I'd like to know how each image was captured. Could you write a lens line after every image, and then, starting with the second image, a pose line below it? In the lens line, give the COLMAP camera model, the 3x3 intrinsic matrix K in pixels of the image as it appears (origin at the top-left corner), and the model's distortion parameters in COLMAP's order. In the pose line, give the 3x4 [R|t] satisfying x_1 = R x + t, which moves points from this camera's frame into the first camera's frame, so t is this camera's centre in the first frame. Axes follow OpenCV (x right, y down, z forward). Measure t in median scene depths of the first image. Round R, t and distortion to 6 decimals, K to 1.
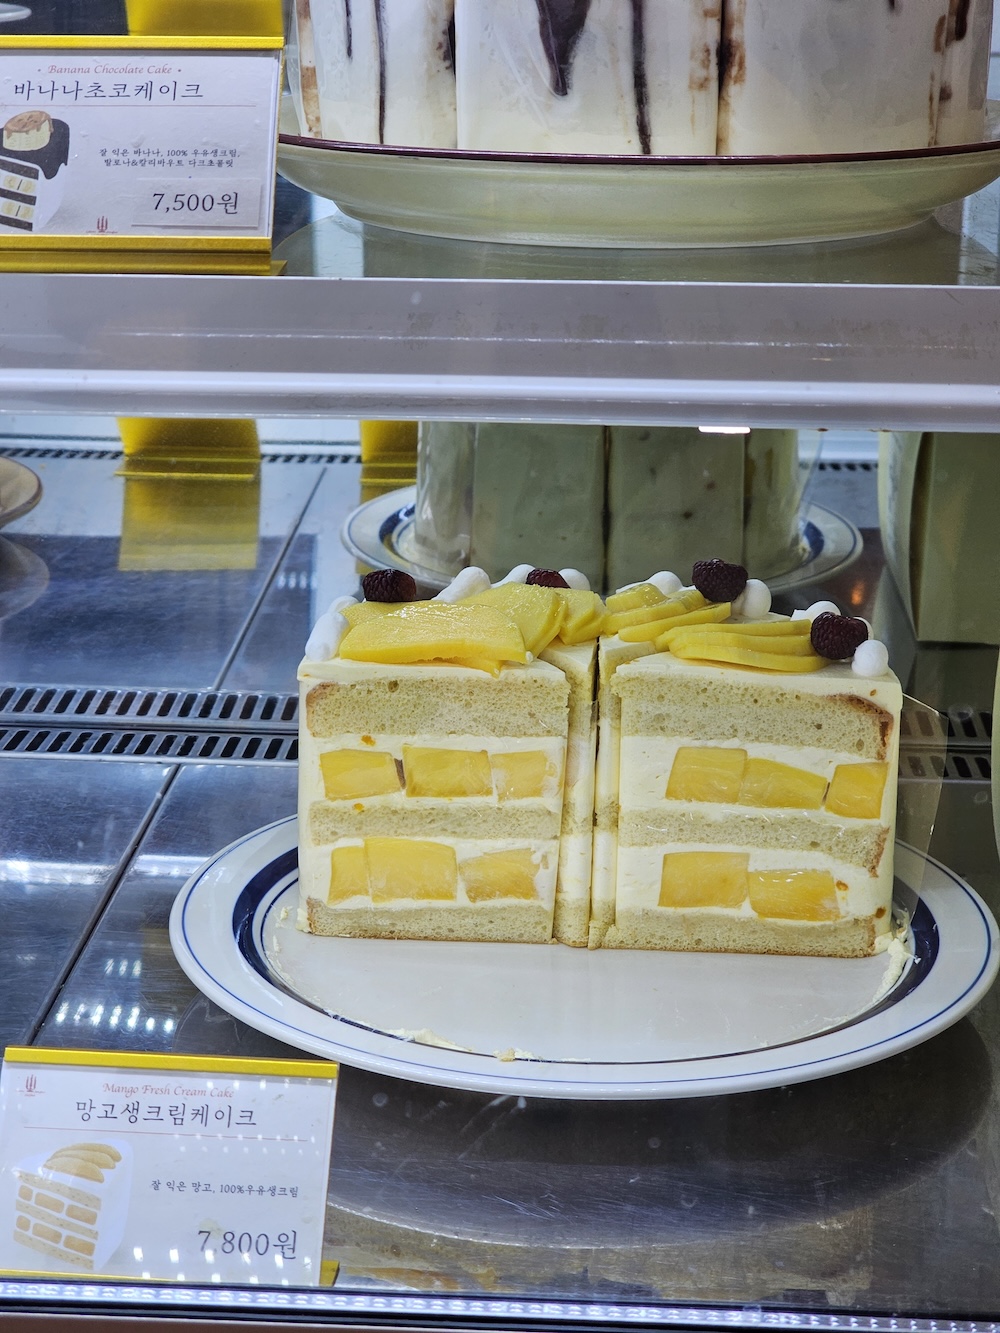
lens RADIAL K [[2689.1, 0, 493.5], [0, 2689.1, 665.3], [0, 0, 1]] dist [-0.015626, 0.000000]
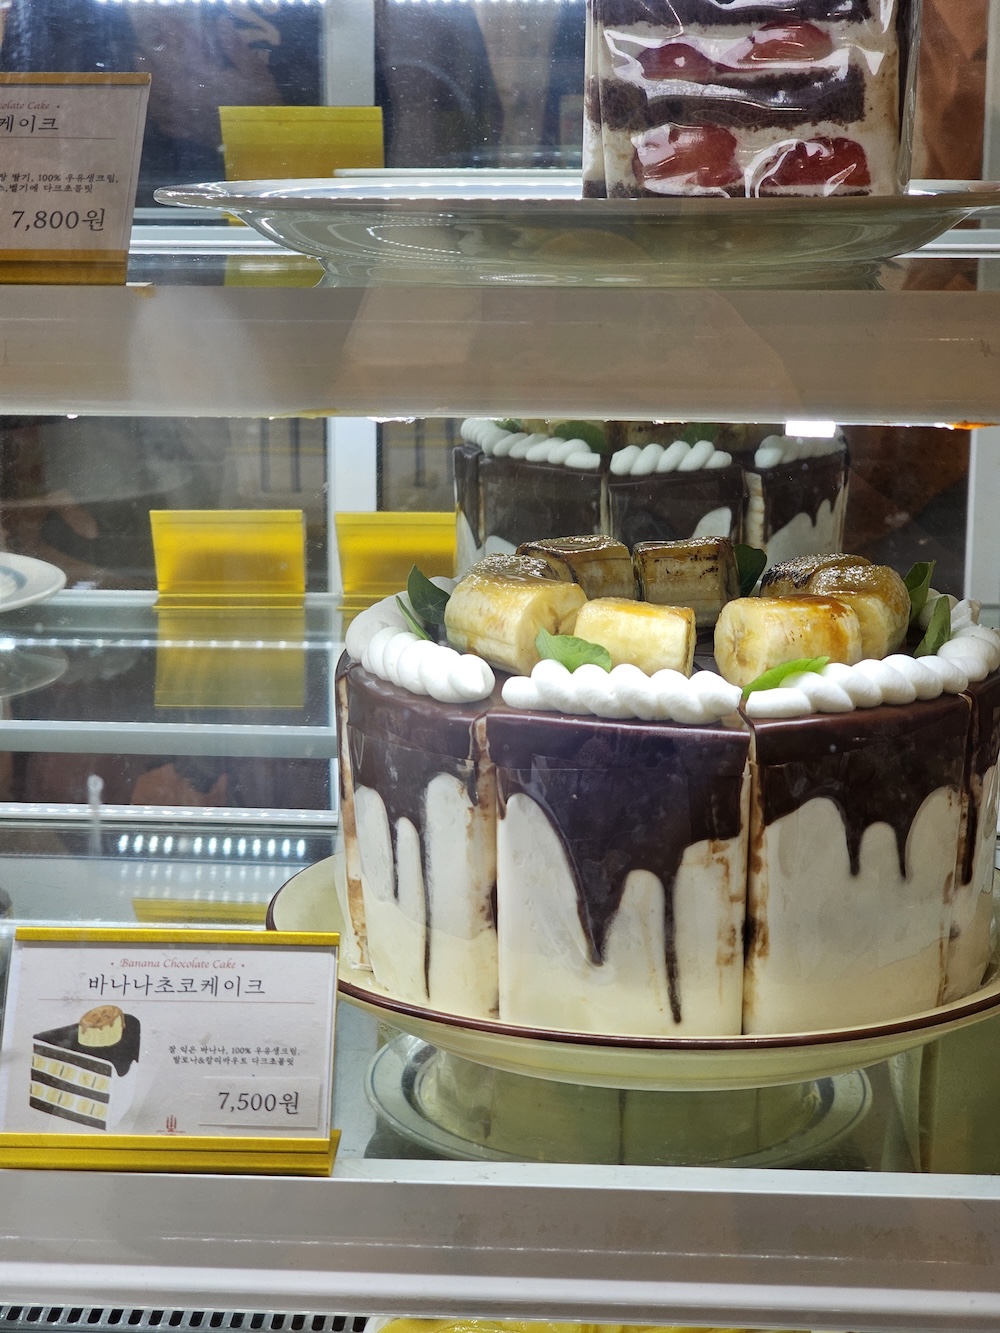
lens RADIAL K [[2689.1, 0, 506.6], [0, 2689.1, 667.1], [0, 0, 1]] dist [-0.015626, 0.000000]
pose [[0.999976, -0.004001, 0.005713, -0.016803], [0.004655, 0.992834, -0.119408, -0.205824], [-0.005194, 0.119432, 0.992829, -0.079457]]
